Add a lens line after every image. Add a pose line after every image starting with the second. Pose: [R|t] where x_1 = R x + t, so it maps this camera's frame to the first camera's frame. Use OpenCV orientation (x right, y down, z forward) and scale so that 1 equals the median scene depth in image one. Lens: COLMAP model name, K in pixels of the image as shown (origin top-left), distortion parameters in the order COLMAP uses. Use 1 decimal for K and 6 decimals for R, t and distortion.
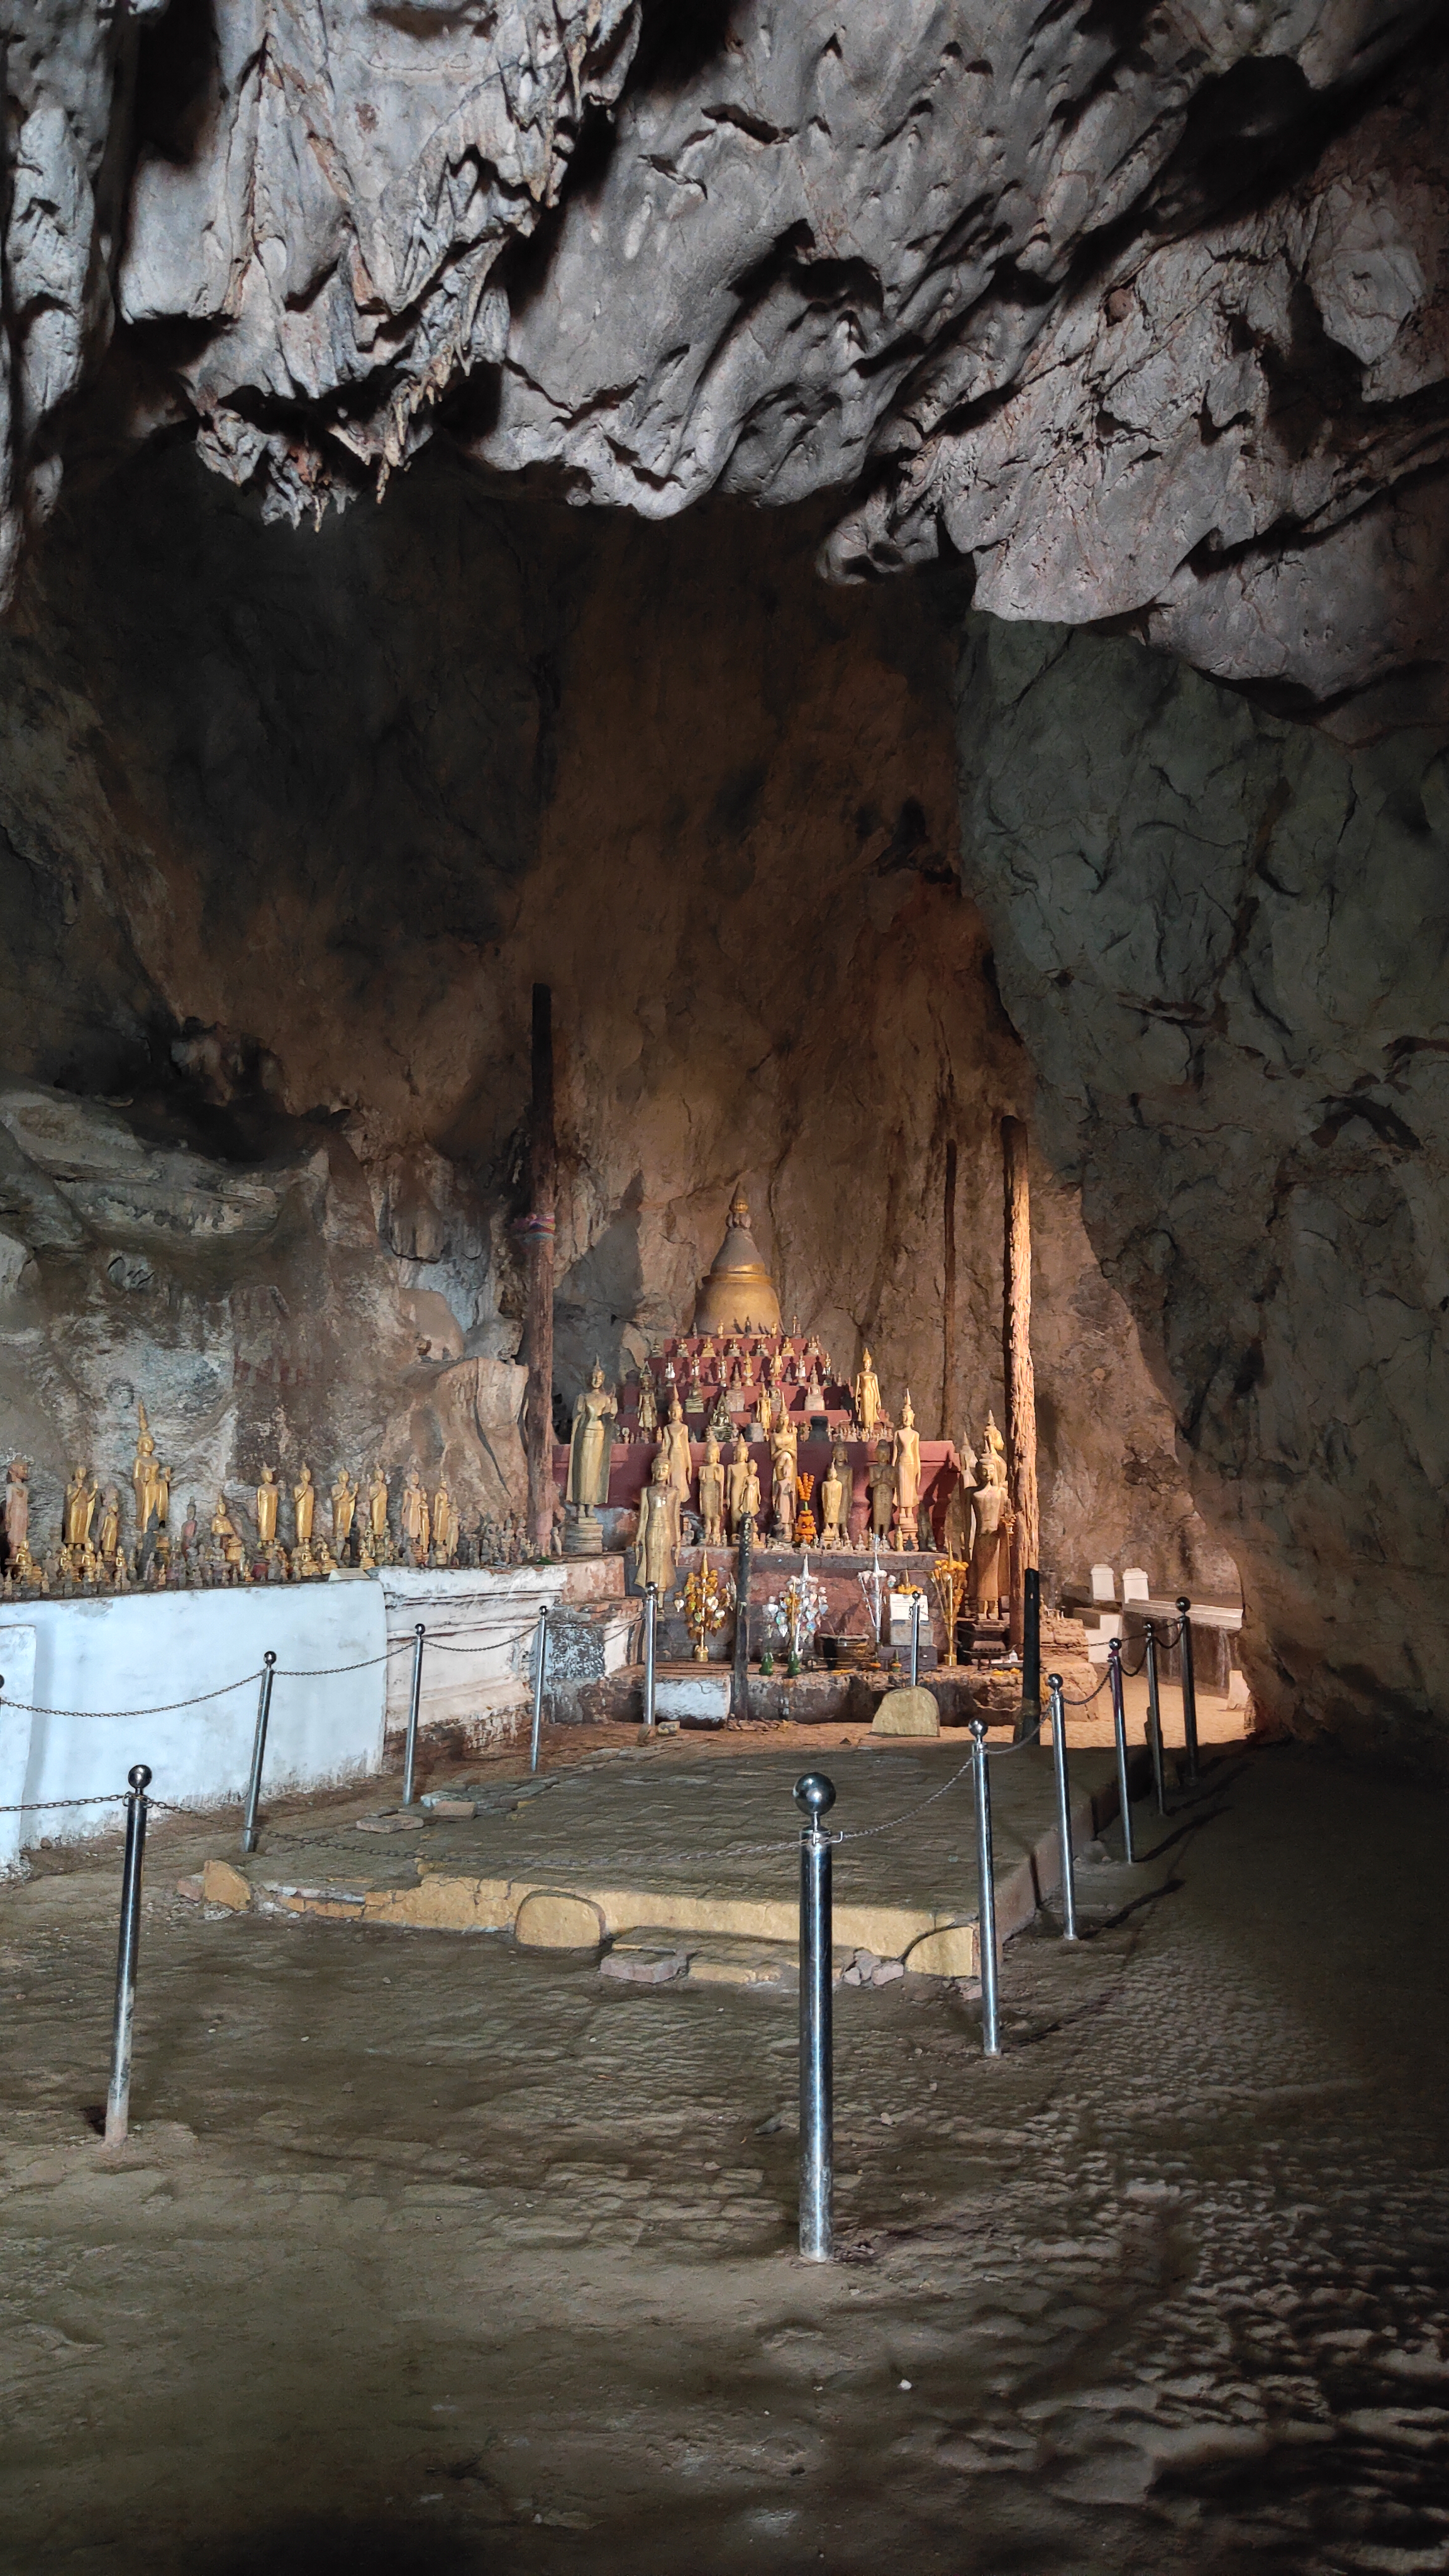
lens RADIAL K [[1815.2, 0, 725.2], [0, 1815.2, 1288.8], [0, 0, 1]] dist [0.006698, 0.002634]
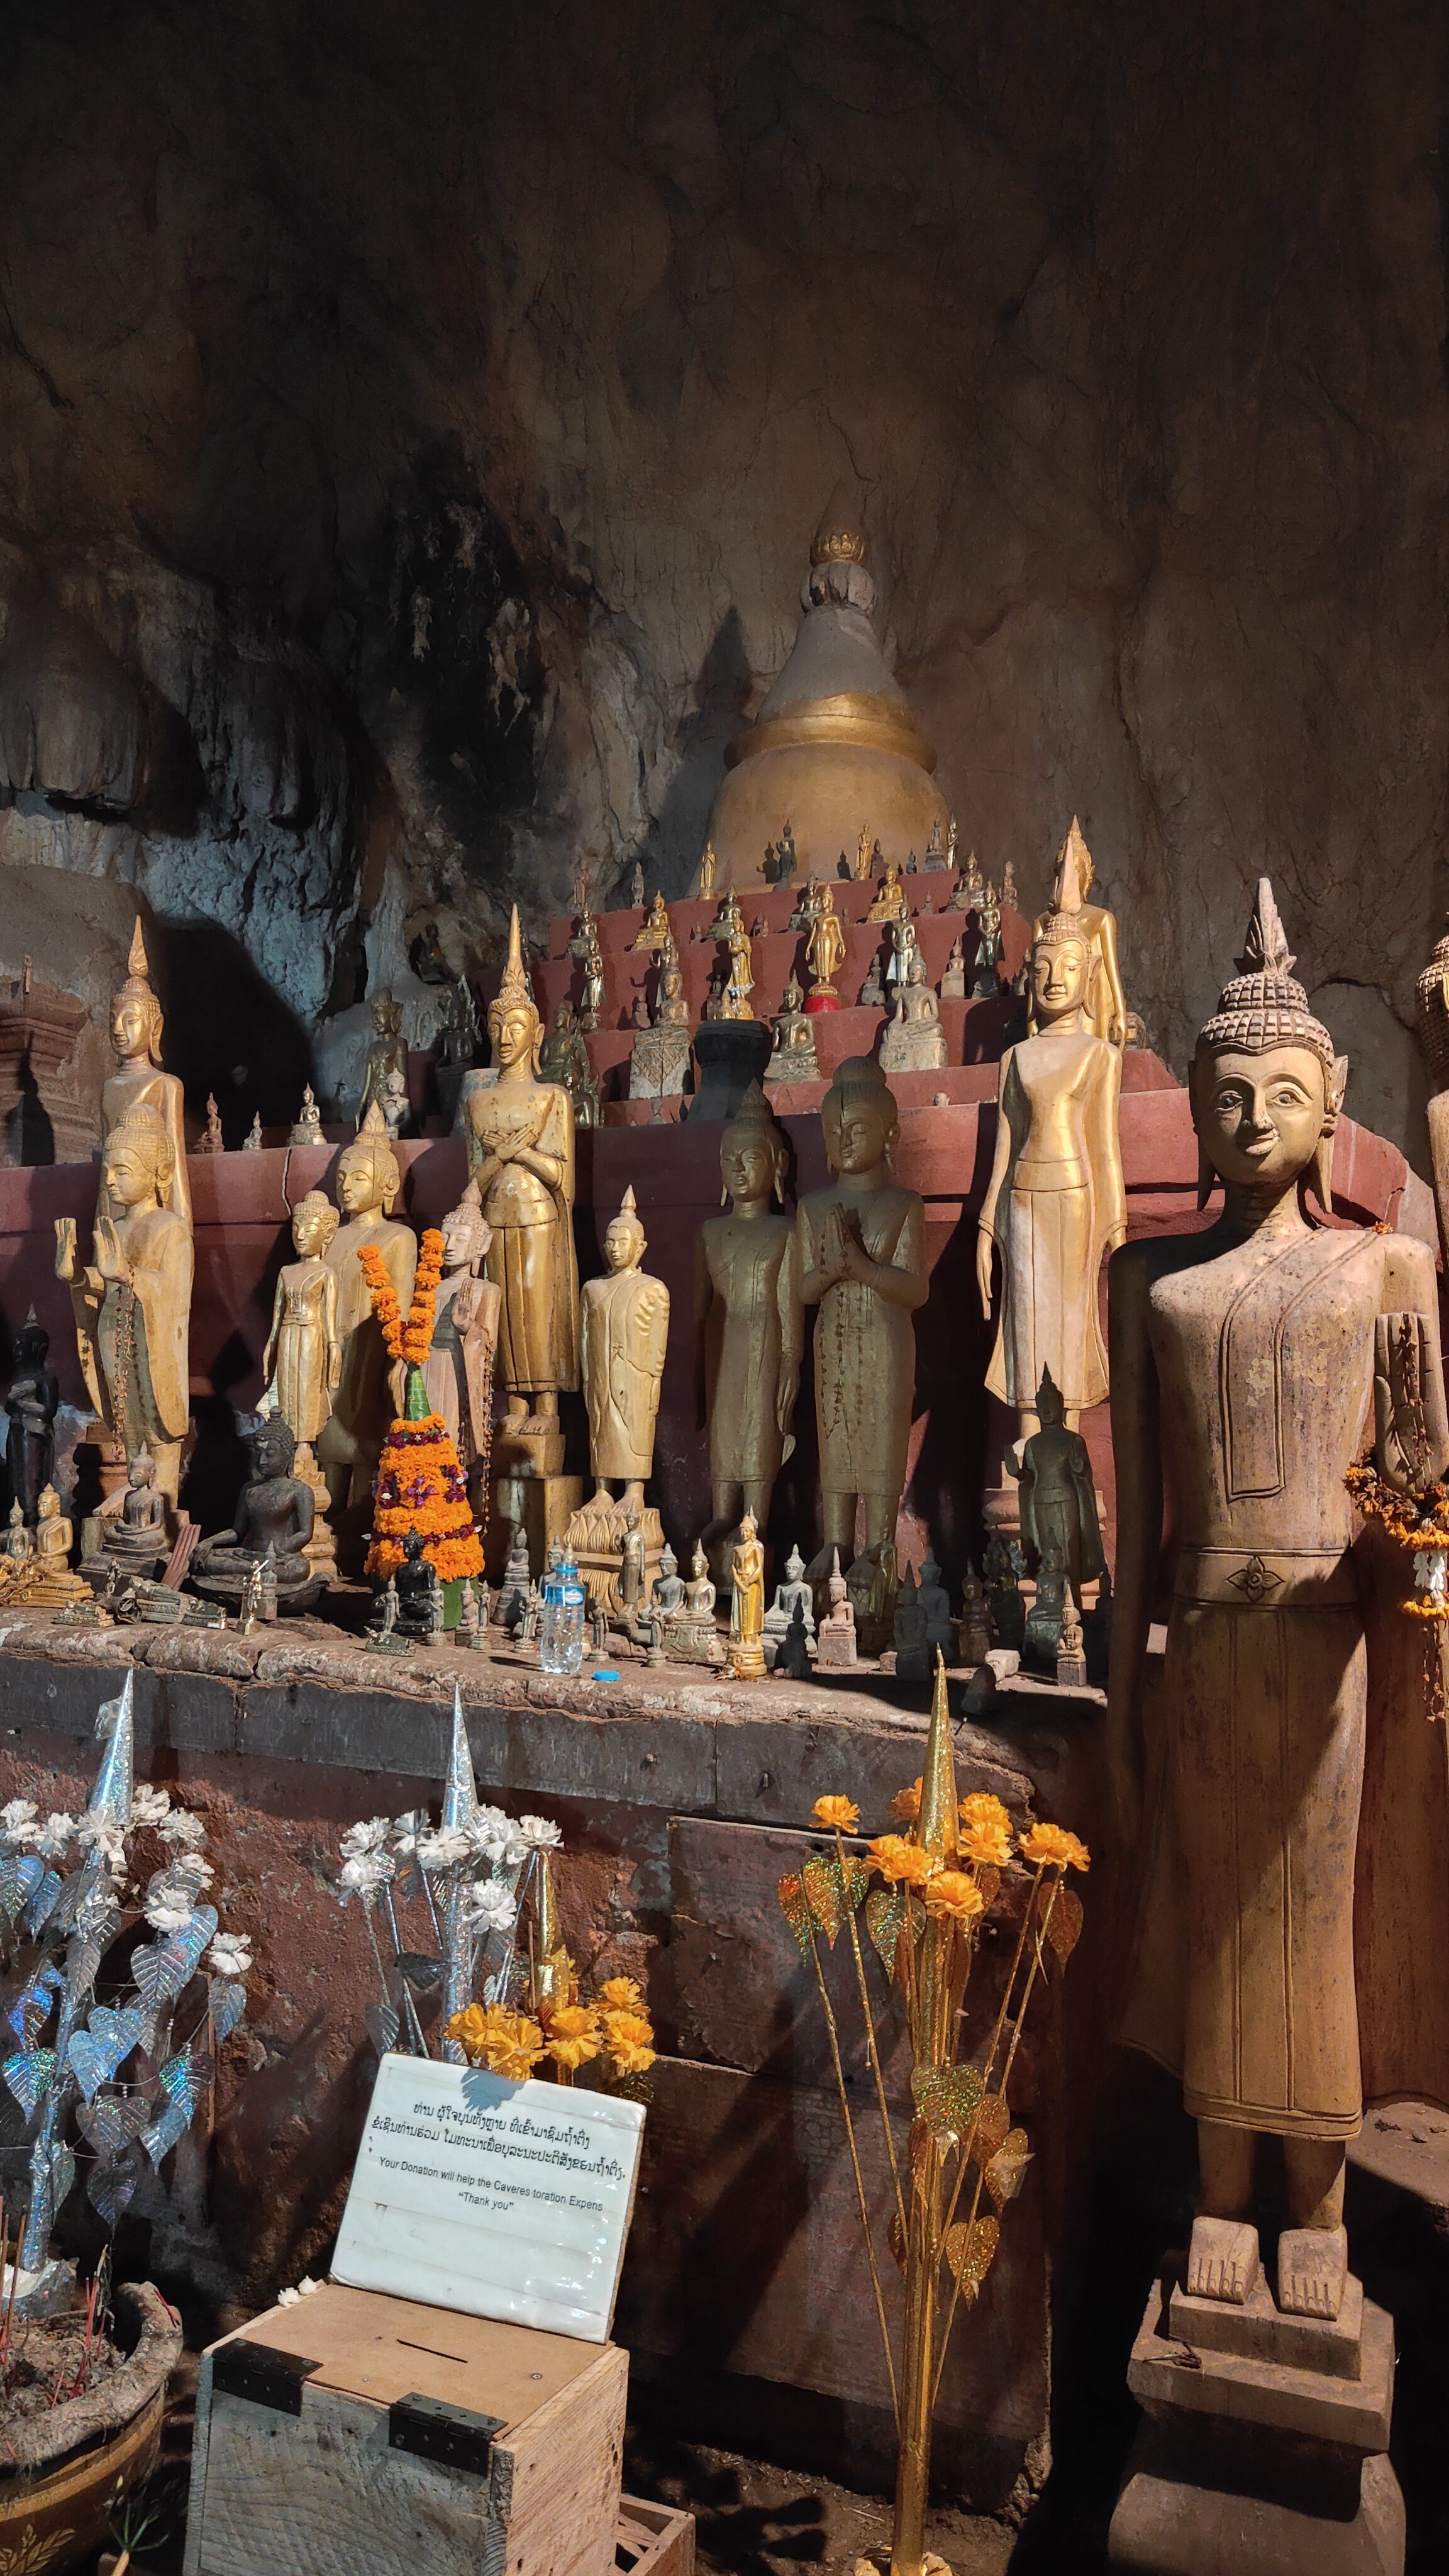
lens RADIAL K [[1815.2, 0, 717.5], [0, 1815.2, 1286.6], [0, 0, 1]] dist [0.006698, 0.002634]
pose [[0.914314, -0.015980, -0.404690, 0.119129], [0.029963, 0.999152, 0.028241, 0.080103], [0.403895, -0.037947, 0.914018, 0.643896]]
